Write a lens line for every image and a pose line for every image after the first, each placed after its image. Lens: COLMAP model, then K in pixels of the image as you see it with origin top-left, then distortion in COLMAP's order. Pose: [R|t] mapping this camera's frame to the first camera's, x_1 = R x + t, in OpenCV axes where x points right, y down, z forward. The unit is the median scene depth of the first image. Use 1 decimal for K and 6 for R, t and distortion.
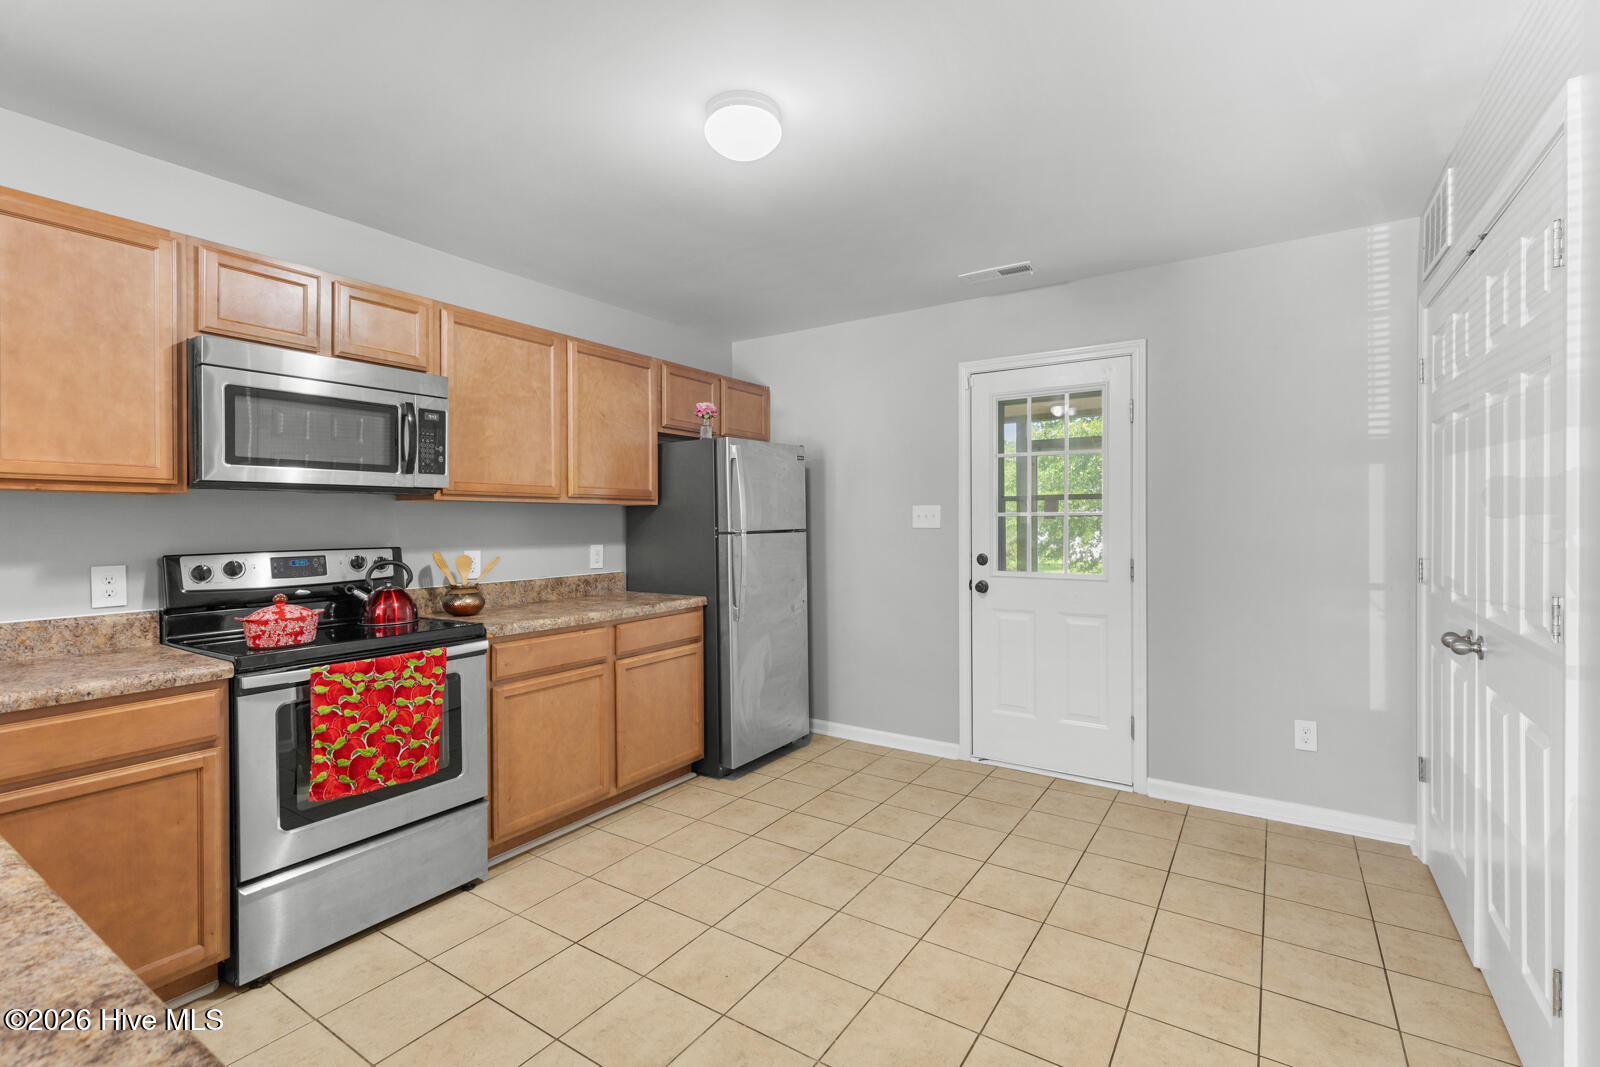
lens RADIAL K [[737.4, 0, 848.2], [0, 737.4, 523.9], [0, 0, 1]] dist [0.008308, -0.003274]
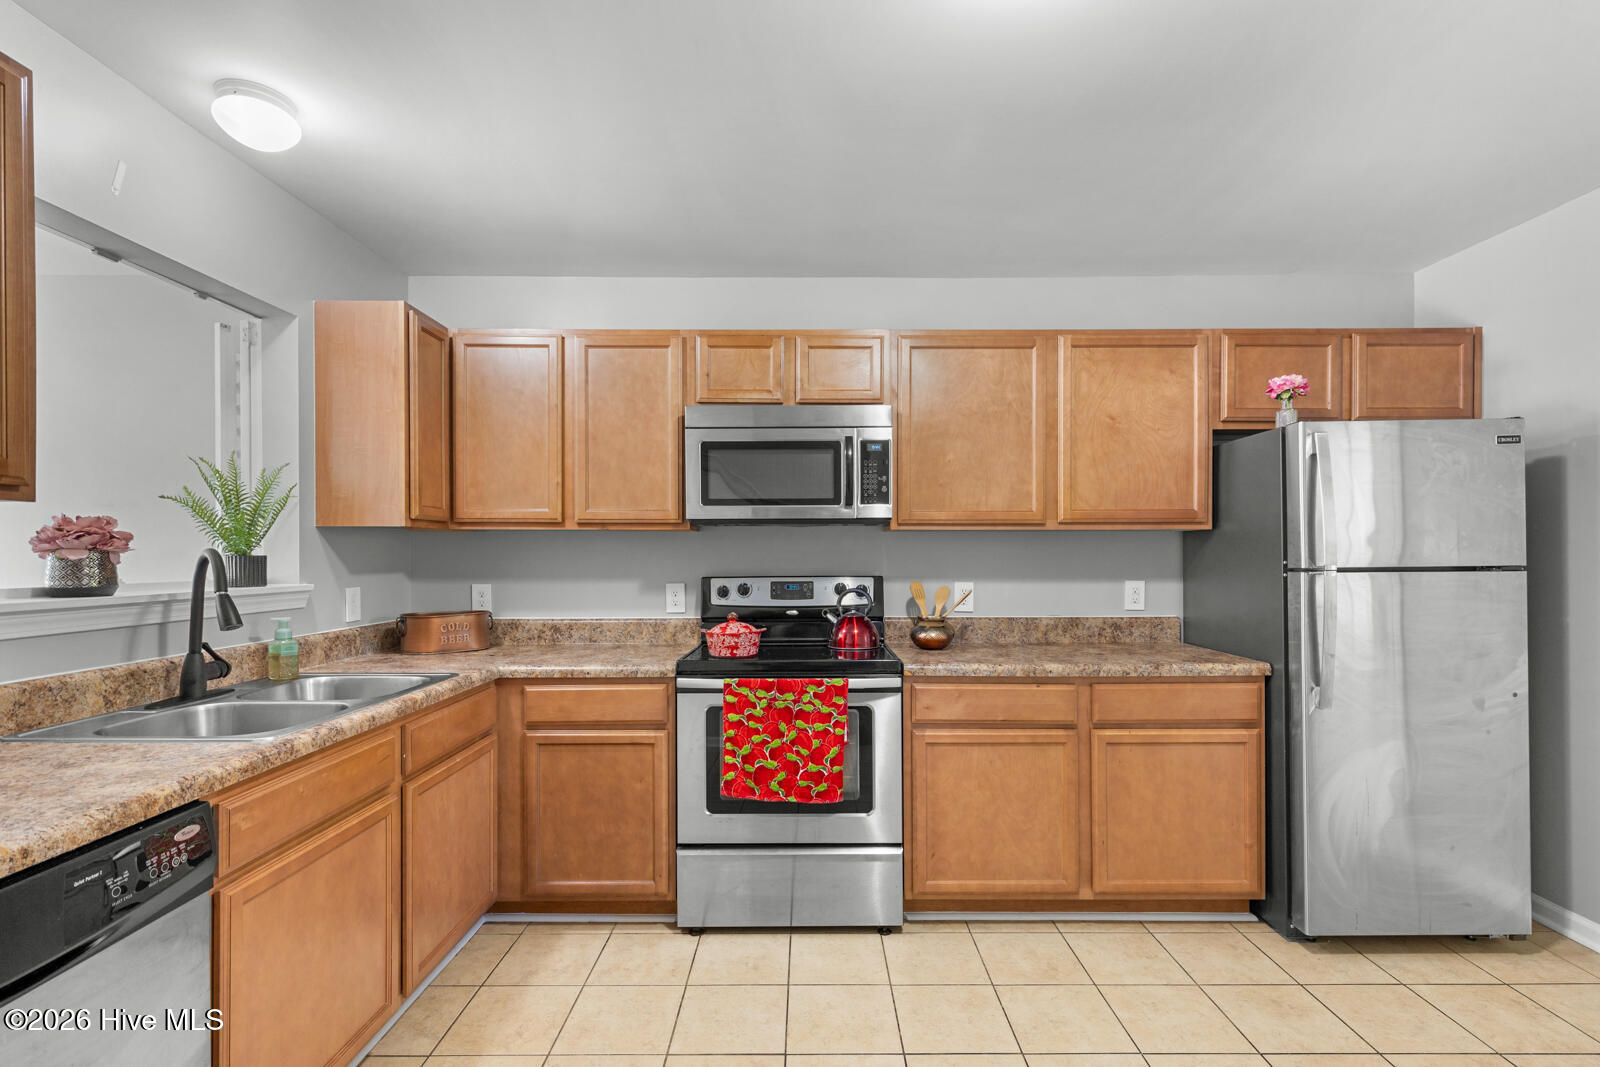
lens RADIAL K [[737.4, 0, 823.2], [0, 737.4, 556.6], [0, 0, 1]] dist [0.008308, -0.003274]
pose [[0.502425, 0.006558, -0.864596, 0.265698], [-0.003920, 0.999978, 0.005307, -0.001558], [0.864612, 0.000722, 0.502440, 0.431961]]
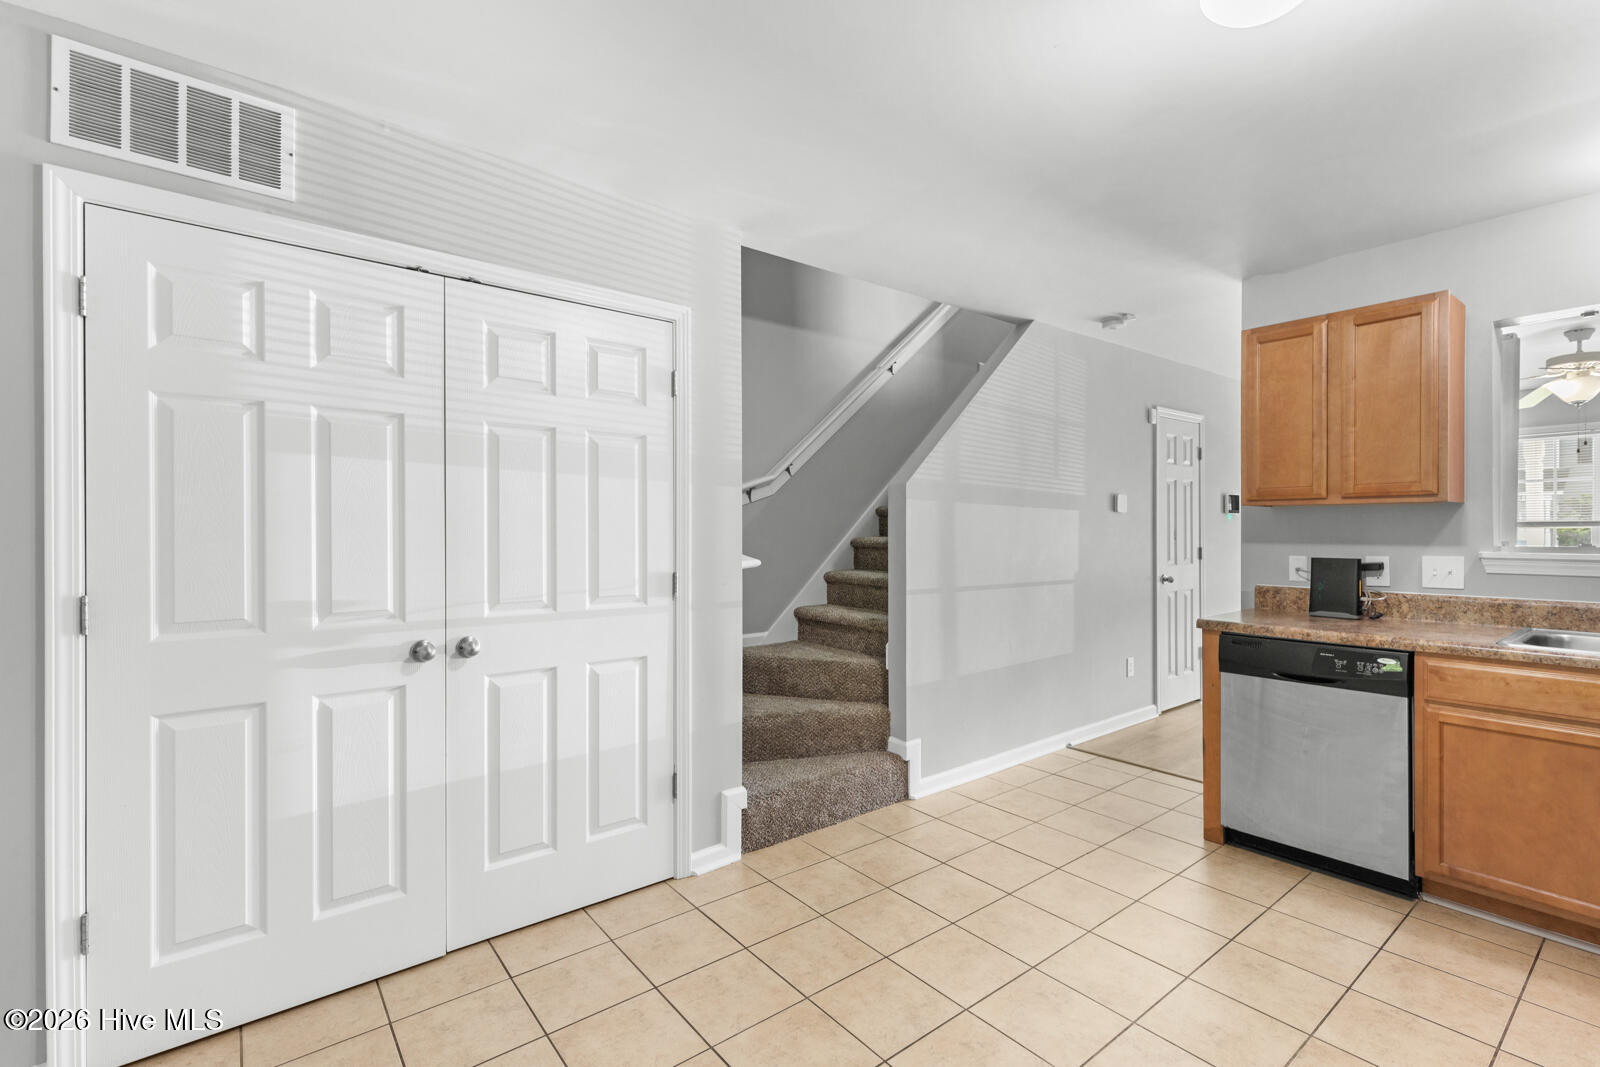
lens RADIAL K [[737.4, 0, 800.1], [0, 737.4, 533.0], [0, 0, 1]] dist [0.008308, -0.003274]
pose [[-0.921579, 0.006657, 0.388135, 0.010171], [0.009708, 0.999935, 0.005901, -0.005444], [-0.388070, 0.009206, -0.921584, 1.452412]]
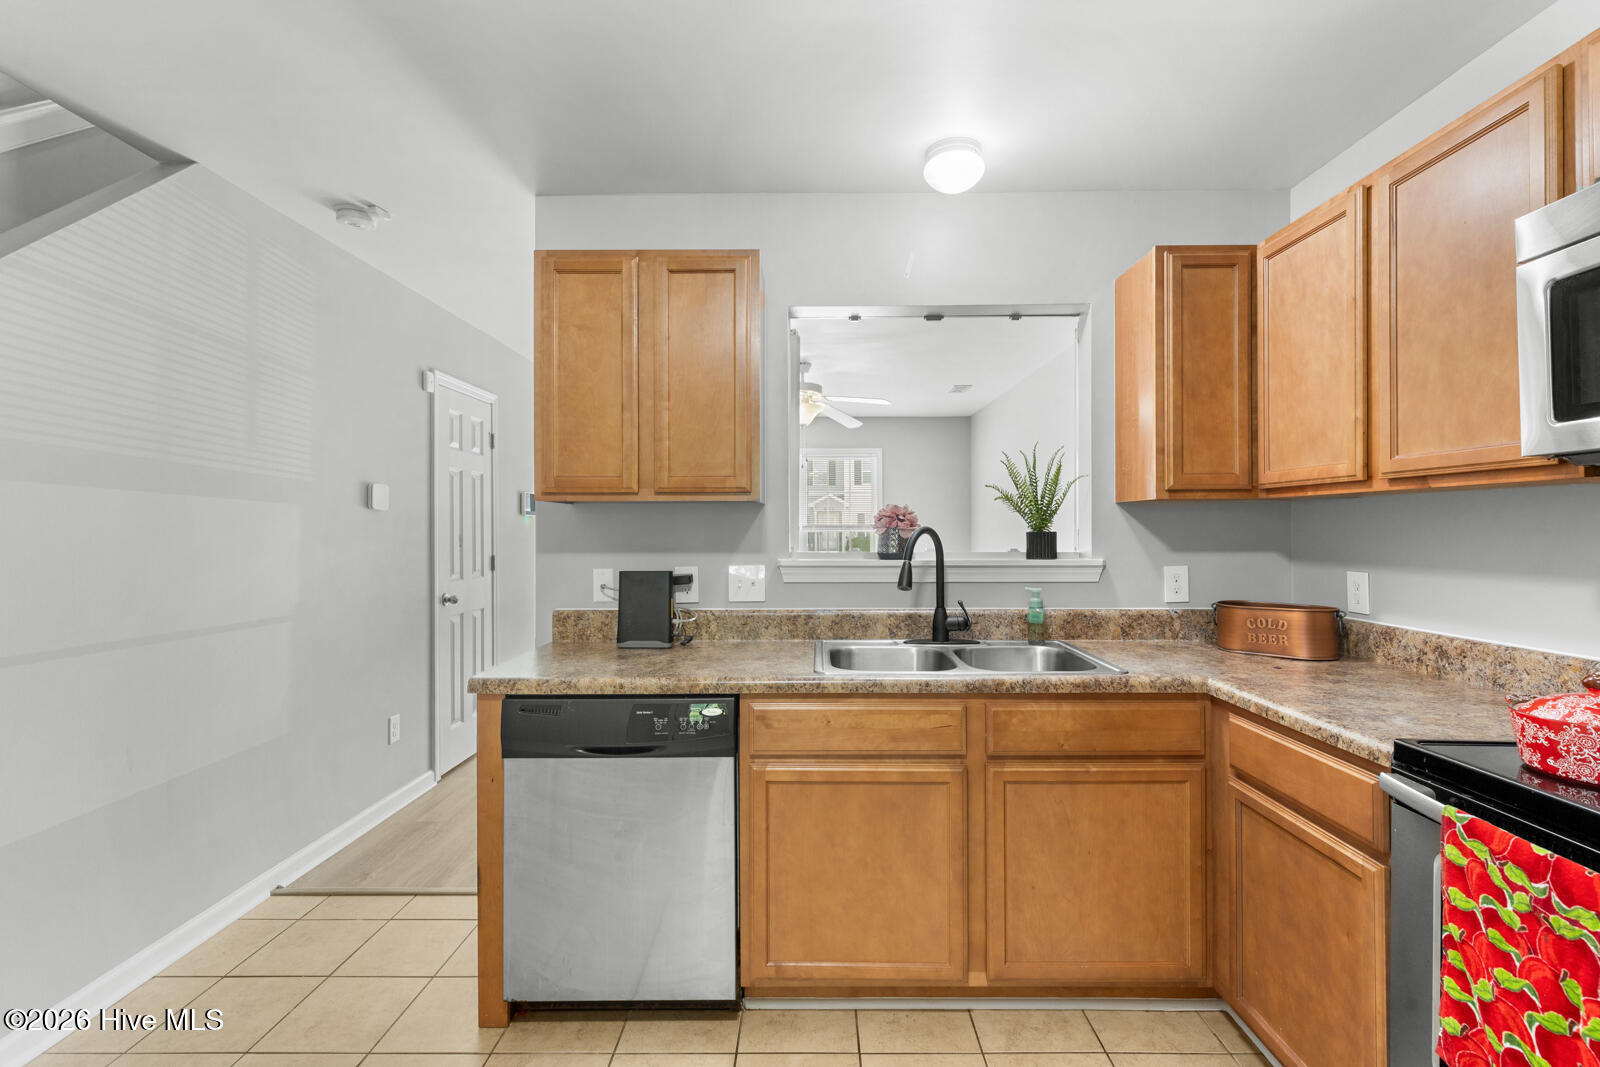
lens RADIAL K [[737.4, 0, 814.9], [0, 737.4, 526.3], [0, 0, 1]] dist [0.008308, -0.003274]
pose [[-0.880877, 0.006130, -0.473305, -0.064948], [0.006686, 0.999978, 0.000509, -0.005054], [0.473297, -0.002716, -0.880898, 0.972186]]
